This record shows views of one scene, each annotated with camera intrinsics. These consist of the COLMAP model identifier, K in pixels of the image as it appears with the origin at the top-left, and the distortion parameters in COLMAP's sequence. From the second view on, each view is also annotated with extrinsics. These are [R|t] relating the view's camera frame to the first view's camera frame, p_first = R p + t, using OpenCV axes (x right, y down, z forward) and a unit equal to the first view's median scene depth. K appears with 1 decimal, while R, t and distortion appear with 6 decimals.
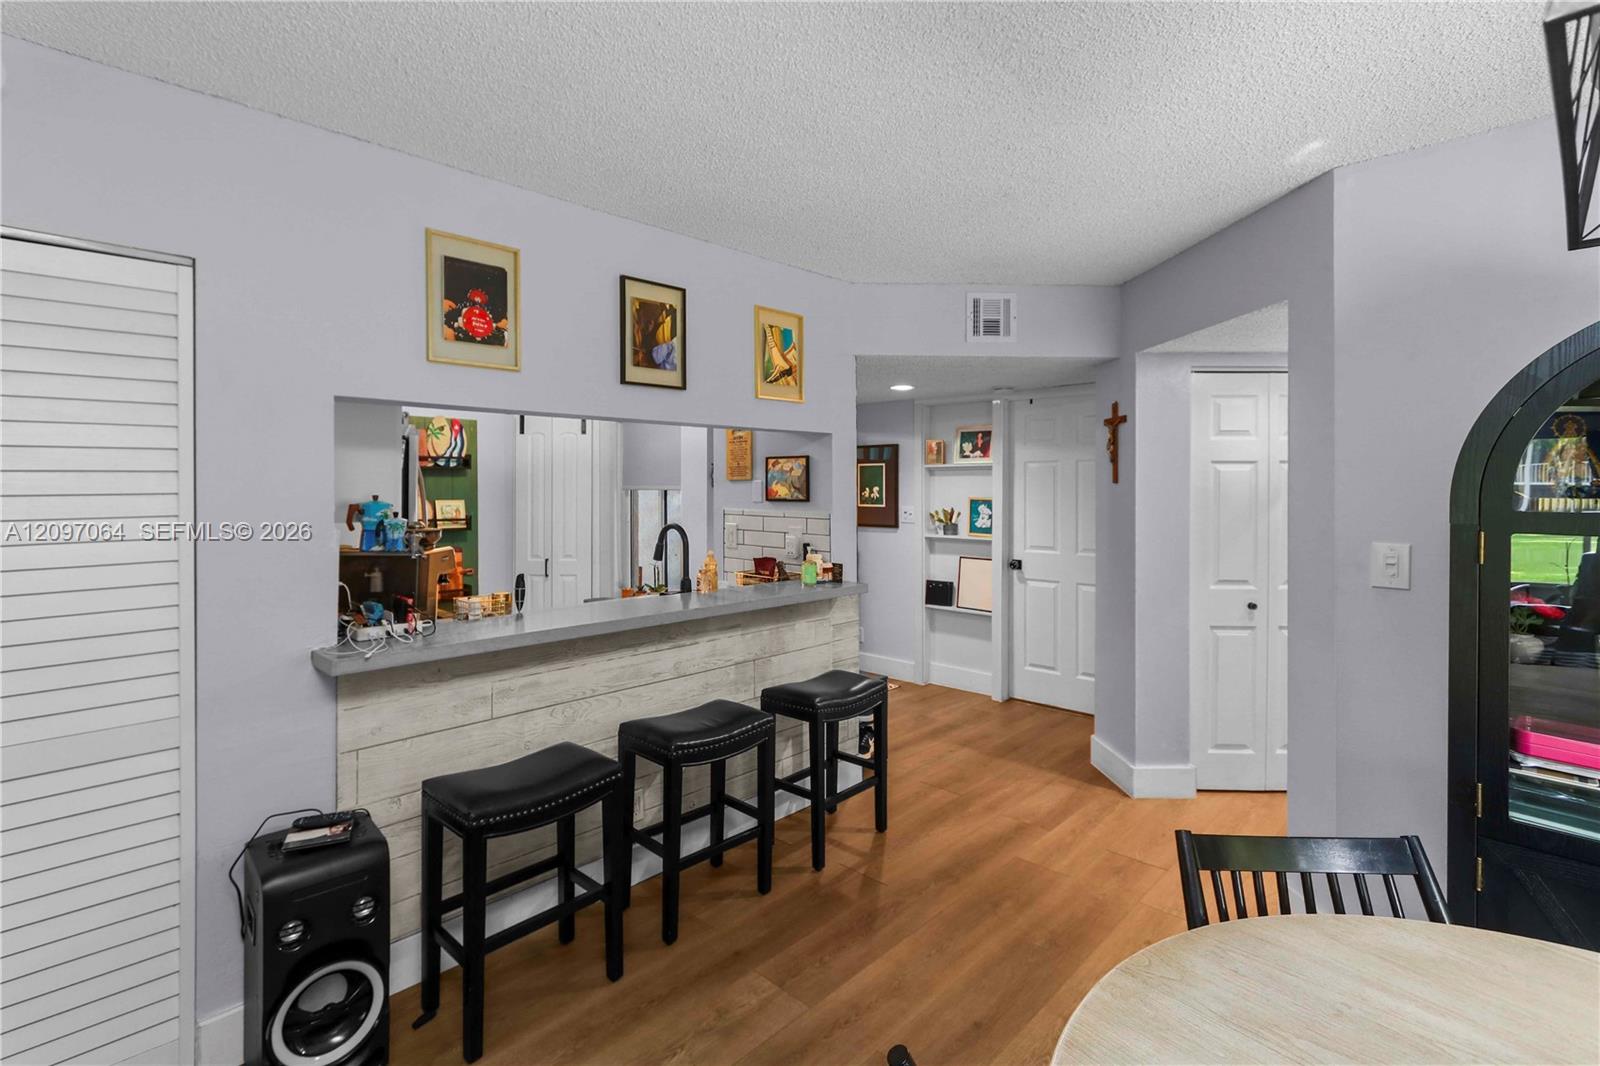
lens RADIAL K [[741.3, 0, 798.2], [0, 741.3, 488.5], [0, 0, 1]] dist [-0.001862, -0.000418]
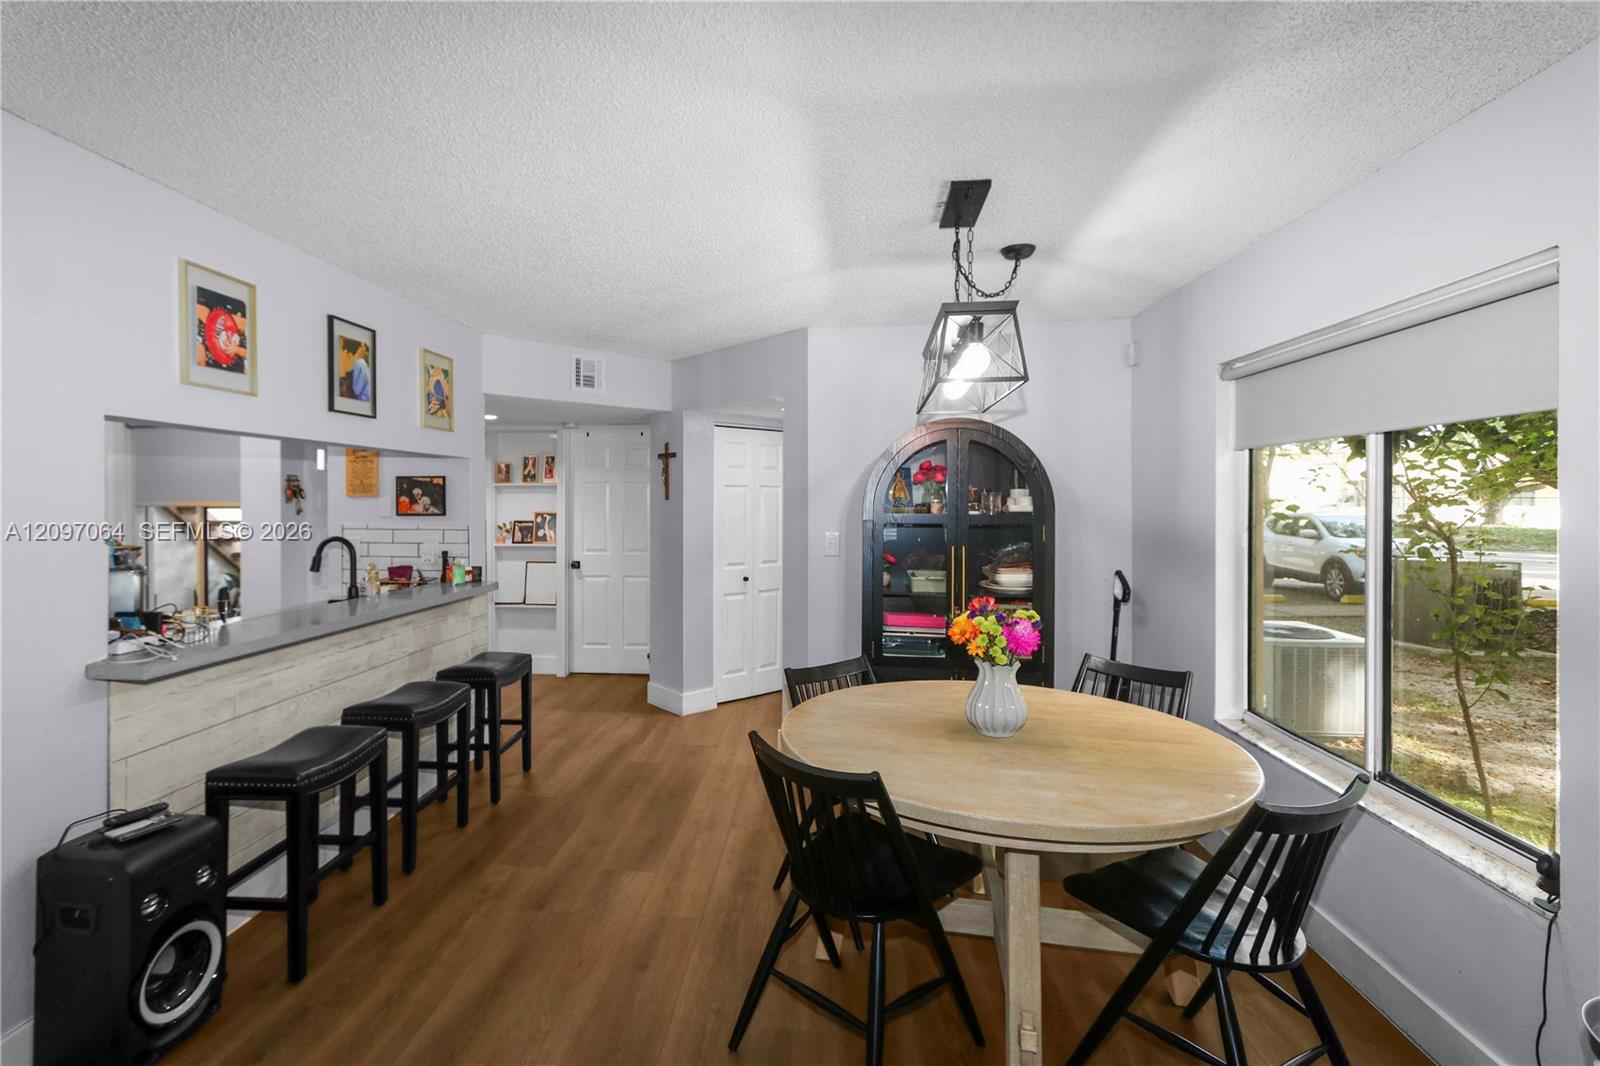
lens RADIAL K [[754.1, 0, 795.9], [0, 754.1, 514.5], [0, 0, 1]] dist [0.001959, 0.000399]
pose [[0.745206, -0.012182, 0.666723, -0.423182], [0.002316, 0.999874, 0.015680, -0.001201], [-0.666831, -0.010141, 0.745140, -0.289410]]
